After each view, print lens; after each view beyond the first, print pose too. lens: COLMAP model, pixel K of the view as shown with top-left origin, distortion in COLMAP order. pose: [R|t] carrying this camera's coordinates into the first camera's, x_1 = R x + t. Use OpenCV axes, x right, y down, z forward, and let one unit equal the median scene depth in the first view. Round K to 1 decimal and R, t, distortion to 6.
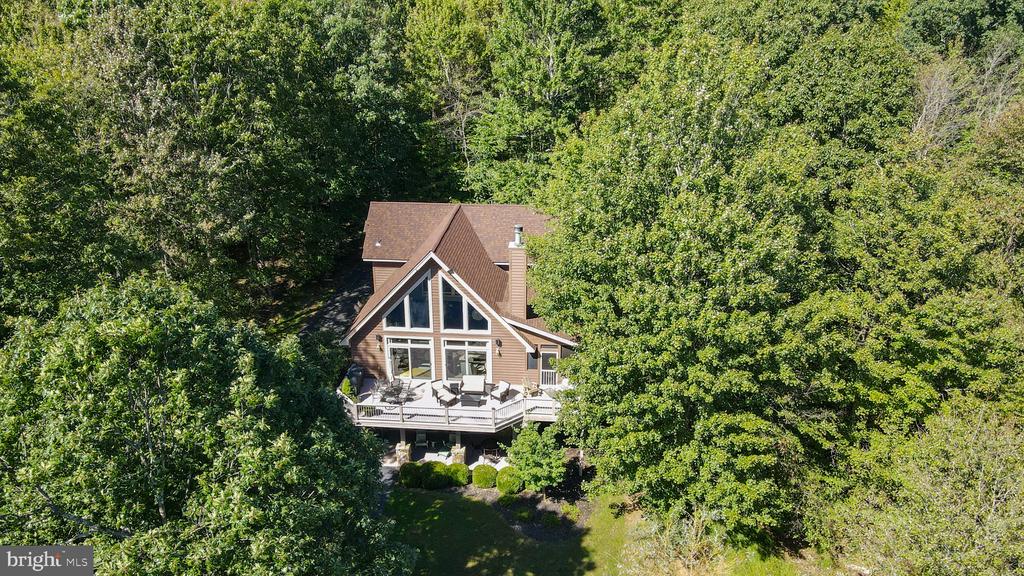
lens RADIAL K [[762.8, 0, 504.0], [0, 762.8, 287.1], [0, 0, 1]] dist [-0.004110, 0.023708]
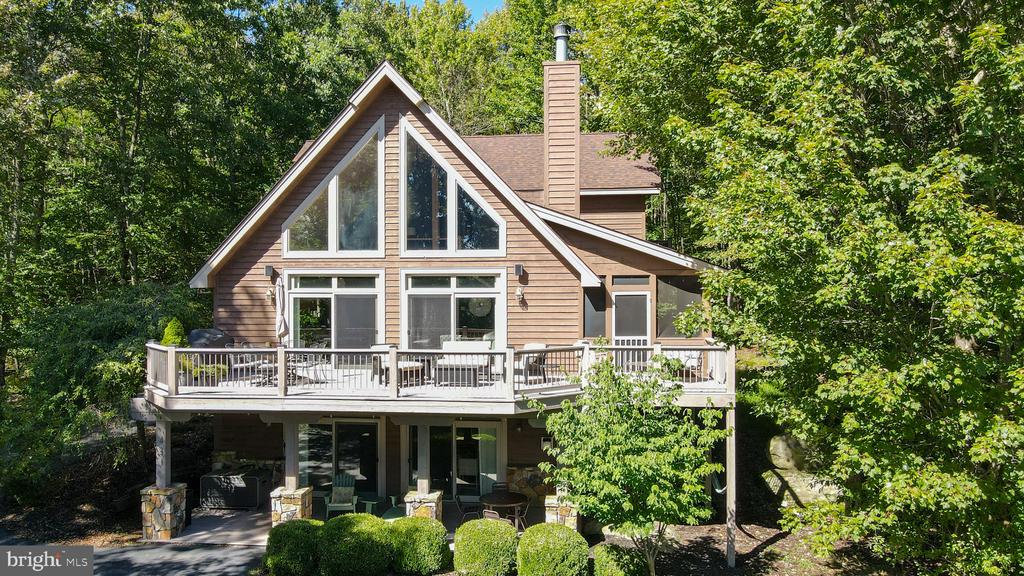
lens RADIAL K [[762.8, 0, 501.5], [0, 762.8, 291.0], [0, 0, 1]] dist [-0.004110, 0.023708]
pose [[0.999824, 0.002801, -0.018552, -0.011234], [-0.009638, 0.925040, -0.379747, 0.276746], [0.016098, 0.379859, 0.924904, 0.603915]]
